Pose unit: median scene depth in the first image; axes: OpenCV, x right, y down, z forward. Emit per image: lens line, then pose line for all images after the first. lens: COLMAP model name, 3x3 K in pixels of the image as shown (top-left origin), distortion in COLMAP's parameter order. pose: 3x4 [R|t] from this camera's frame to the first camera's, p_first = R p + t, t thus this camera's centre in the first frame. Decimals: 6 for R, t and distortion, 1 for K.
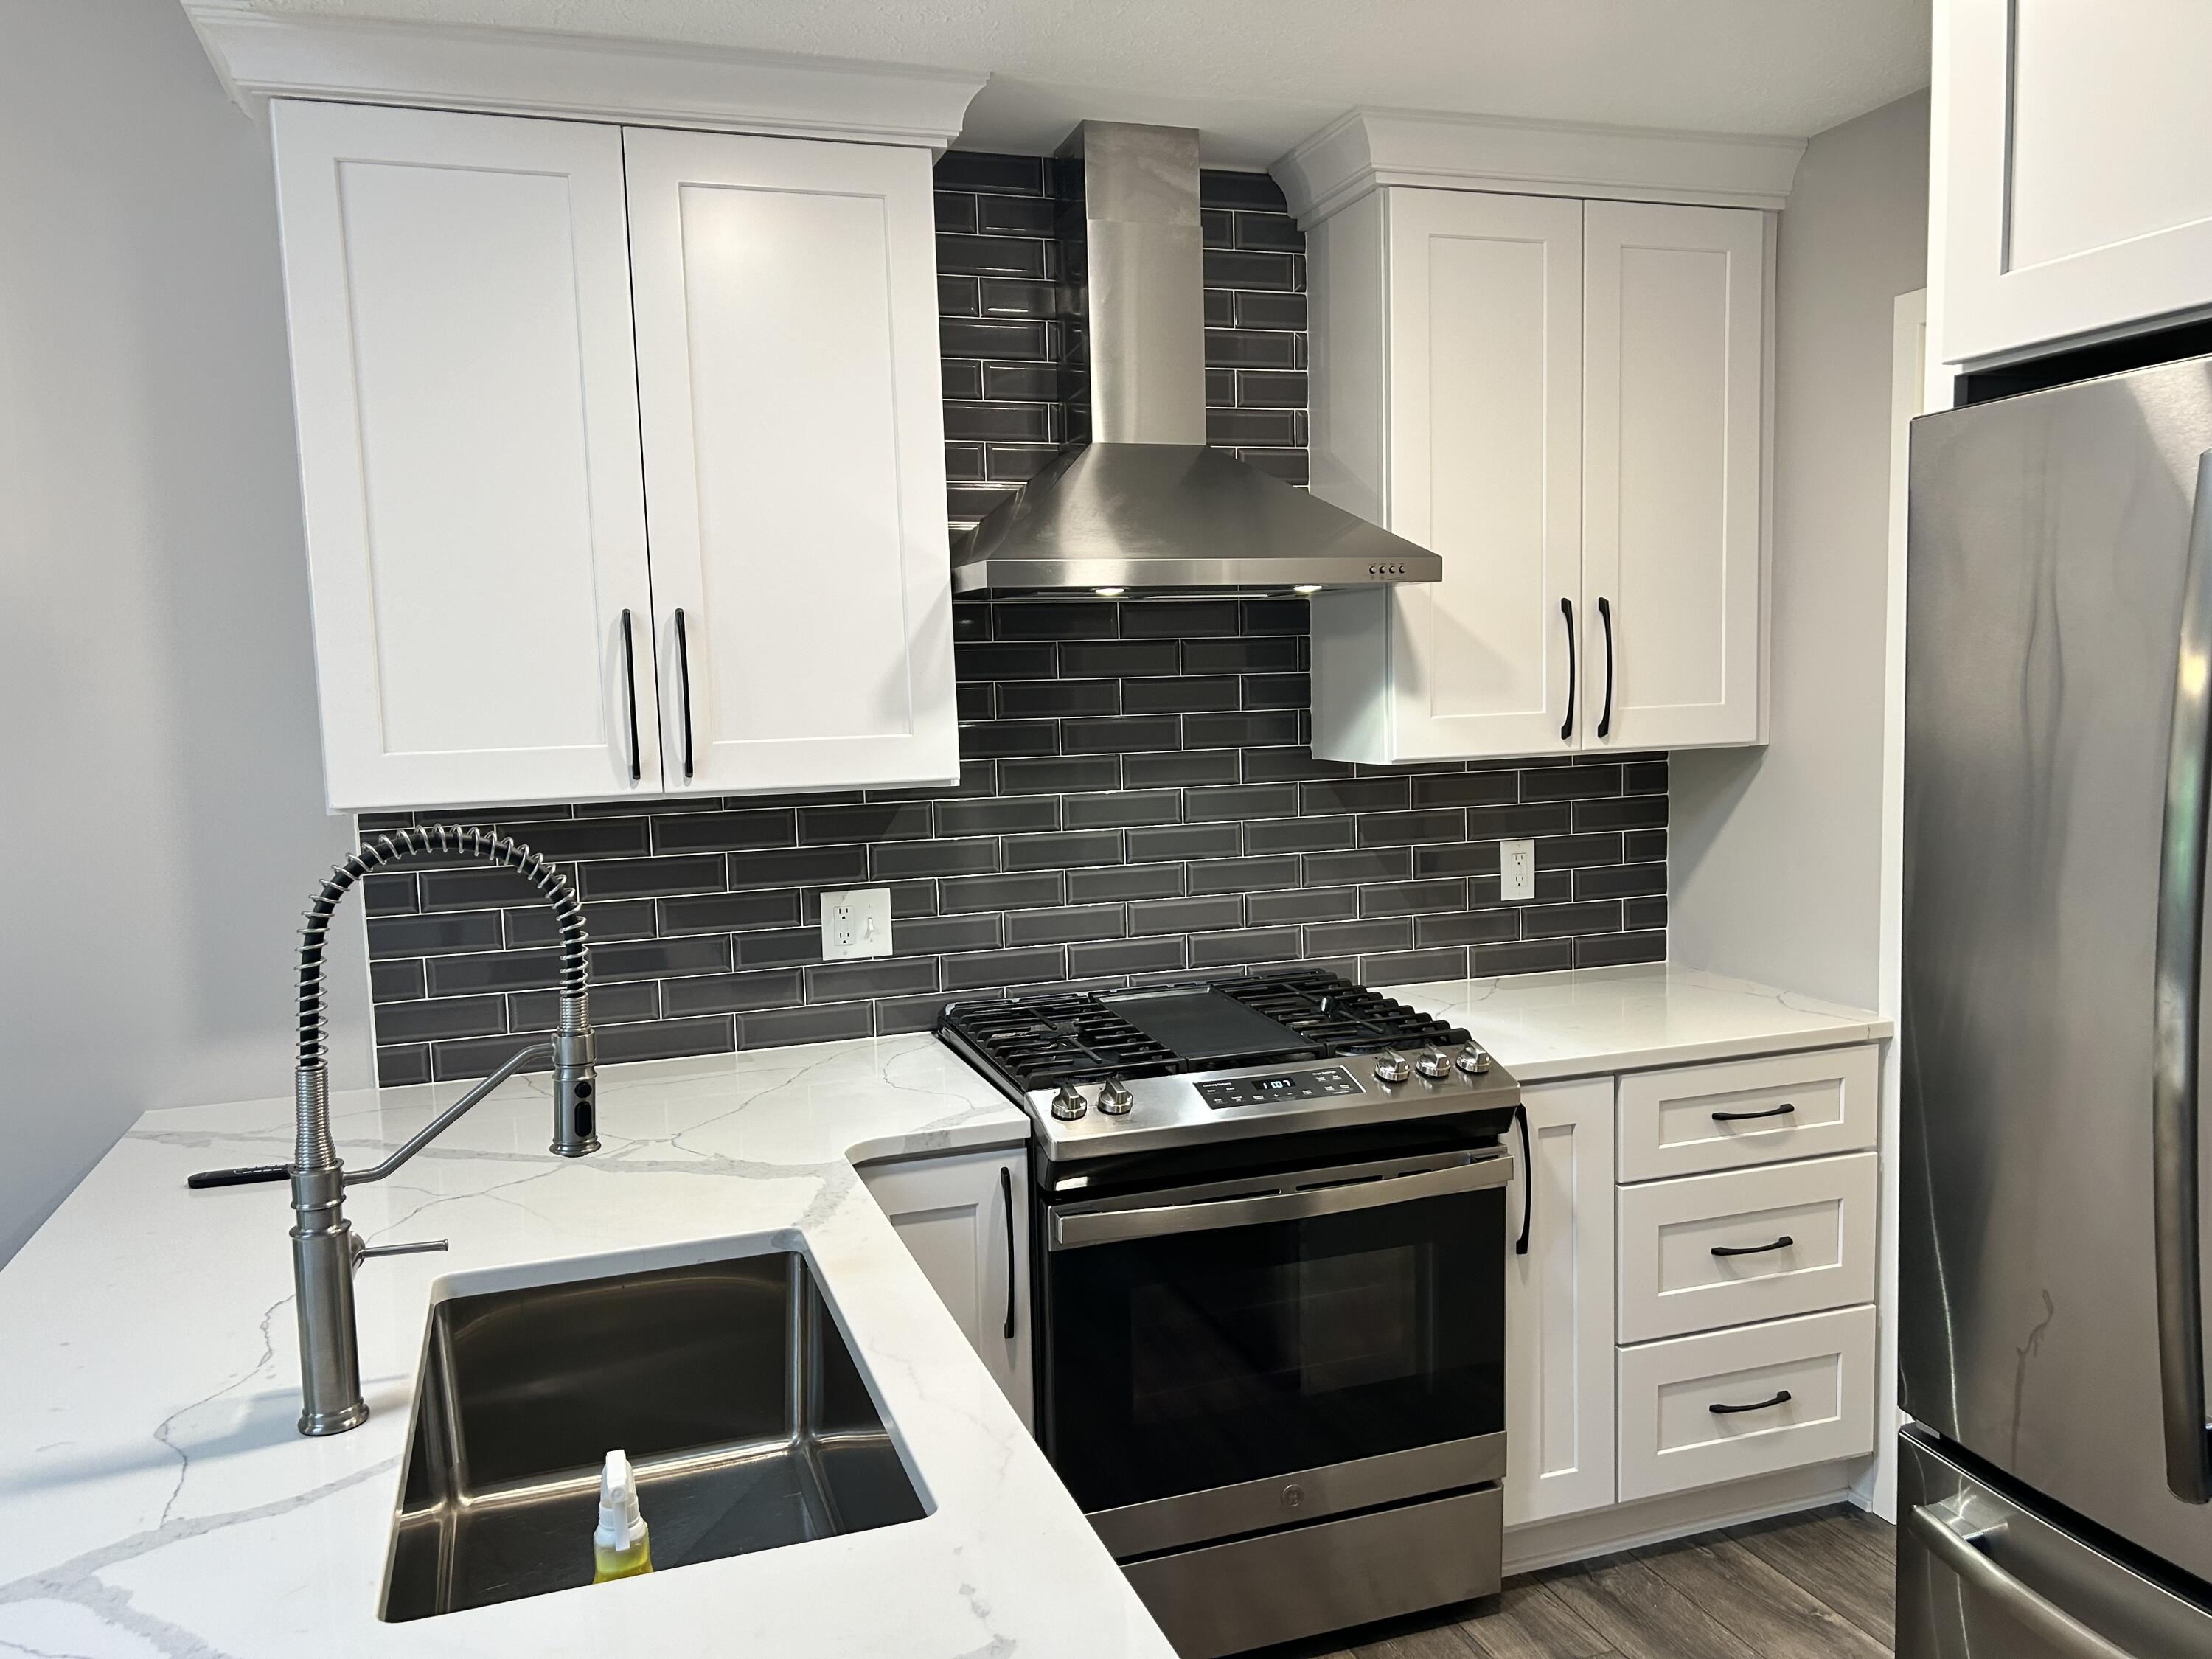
lens RADIAL K [[1677.9, 0, 1105.5], [0, 1677.9, 826.9], [0, 0, 1]] dist [0.042726, -0.009535]
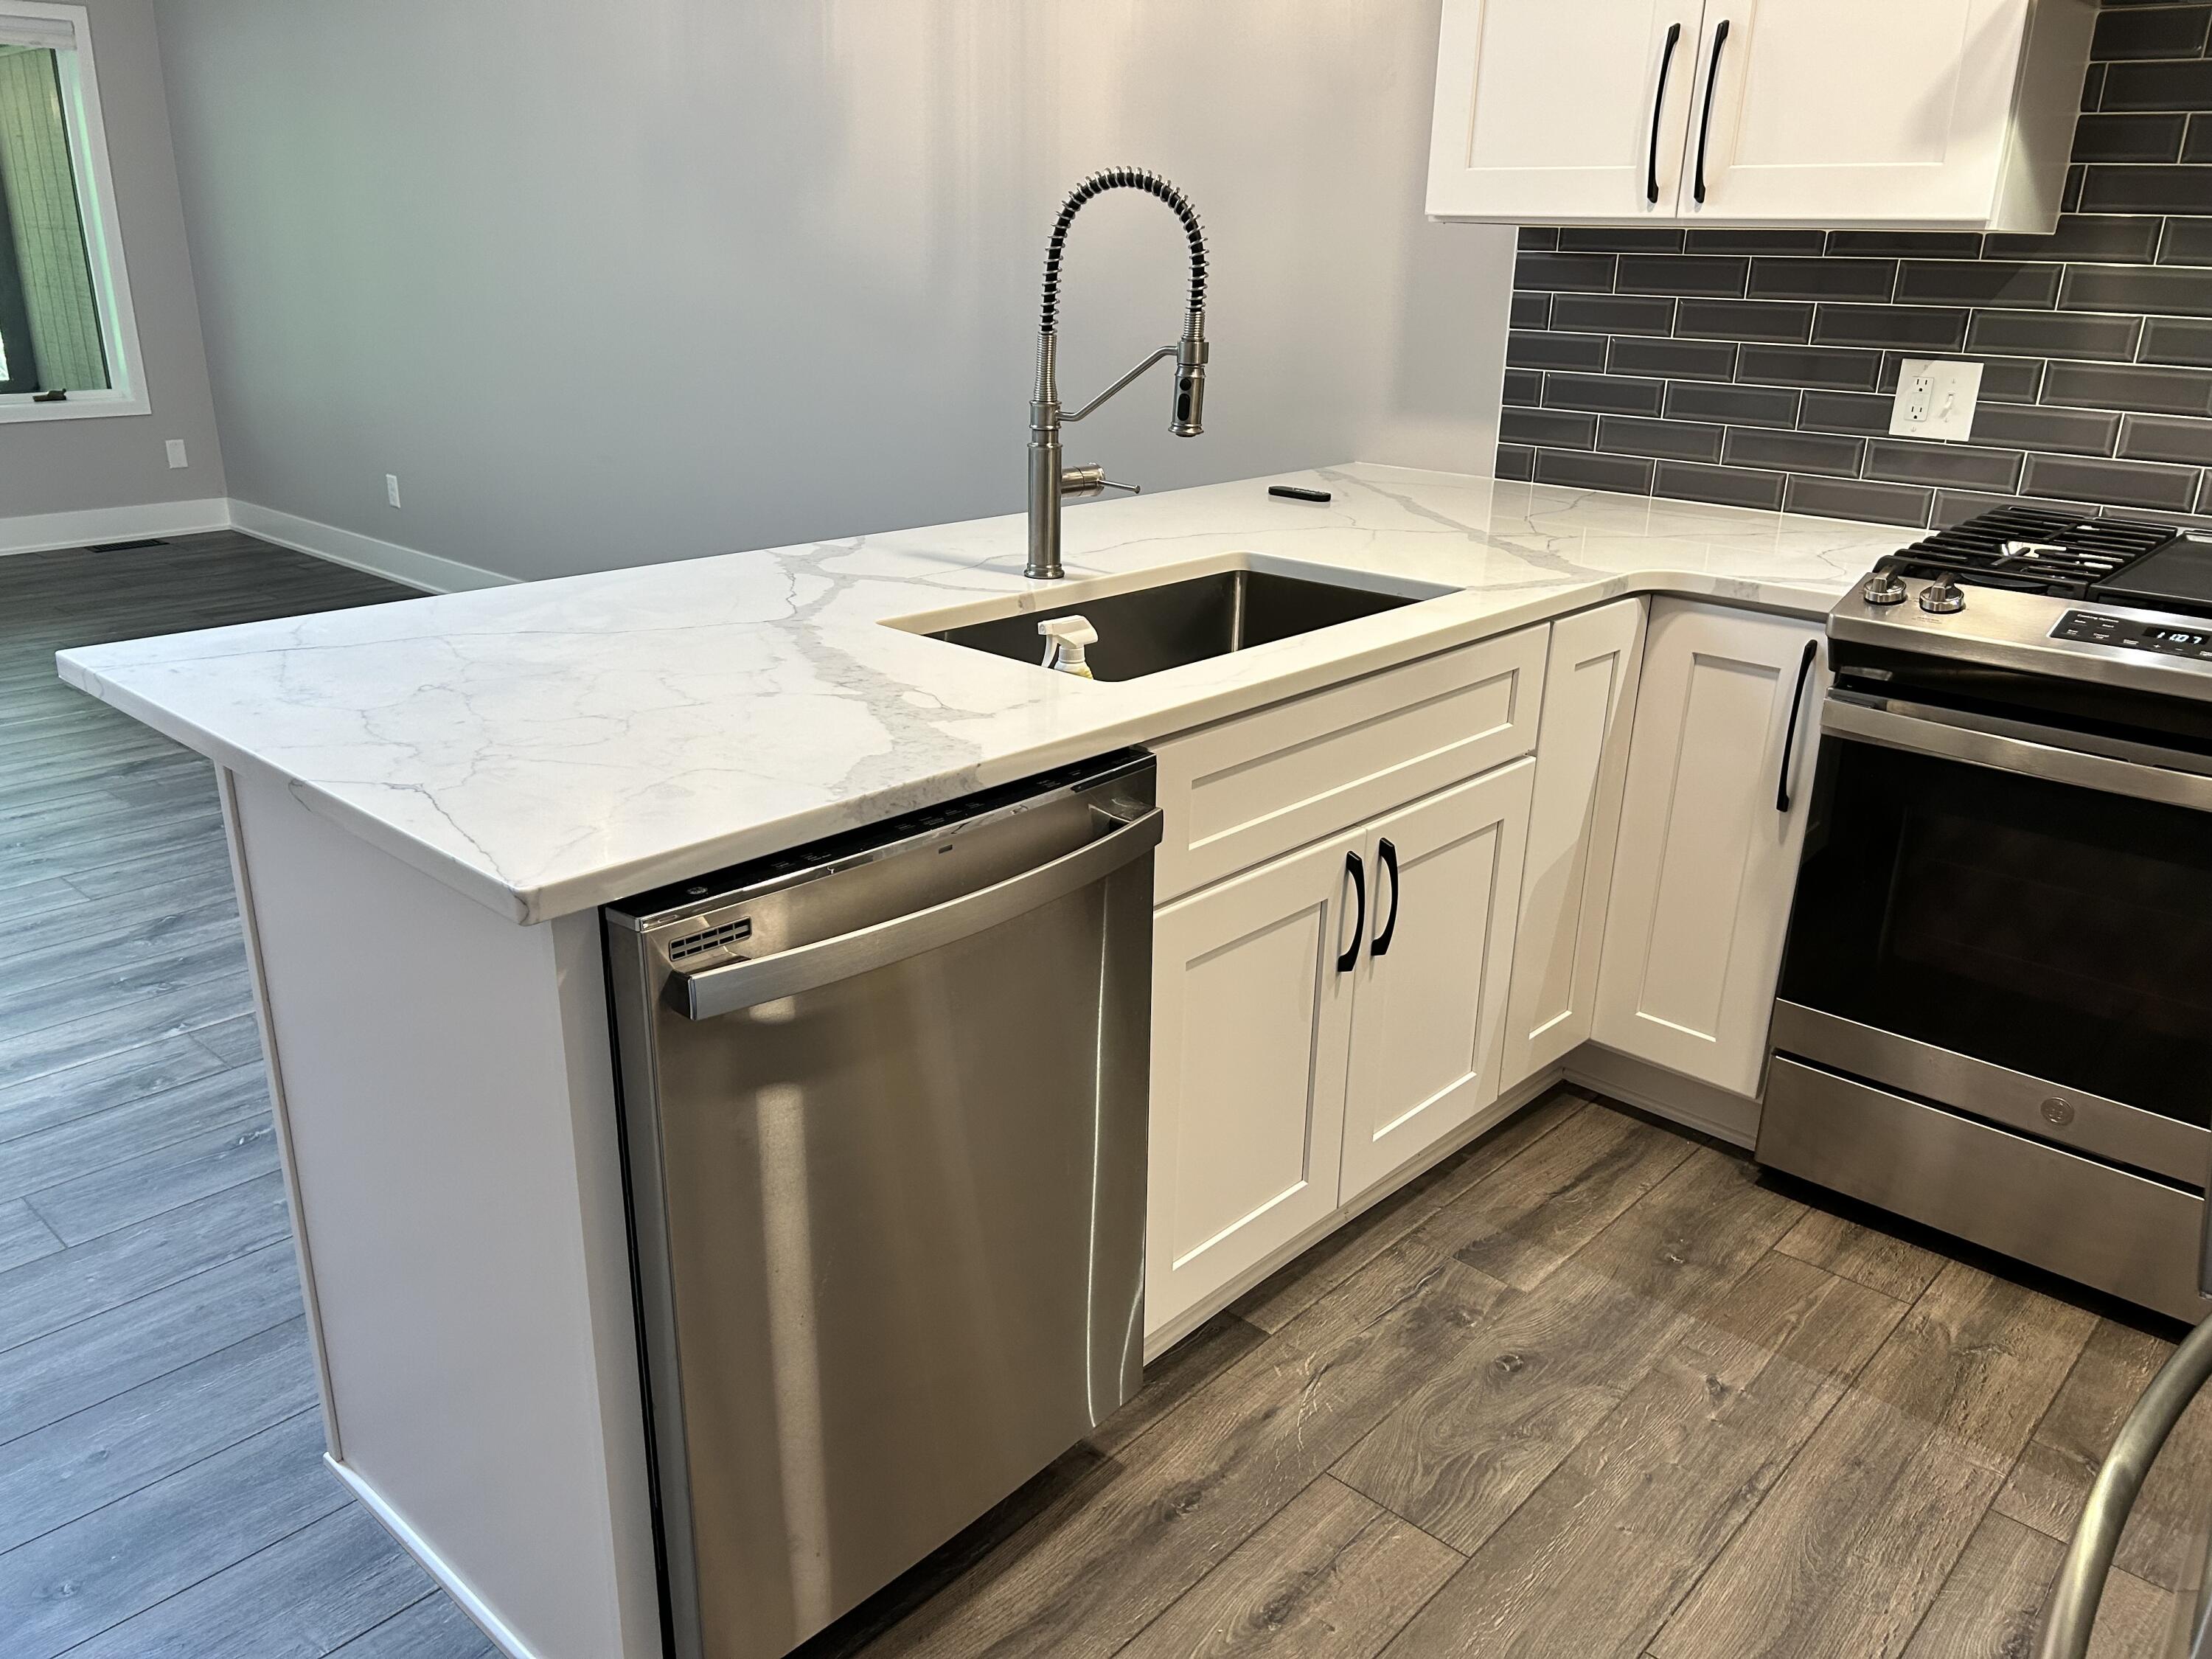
lens RADIAL K [[1677.9, 0, 1102.2], [0, 1677.9, 828.7], [0, 0, 1]] dist [0.042726, -0.009535]
pose [[0.479682, 0.333112, -0.811752, 0.473263], [-0.118363, 0.941244, 0.316308, 0.039872], [0.869423, -0.055646, 0.490925, 0.142950]]
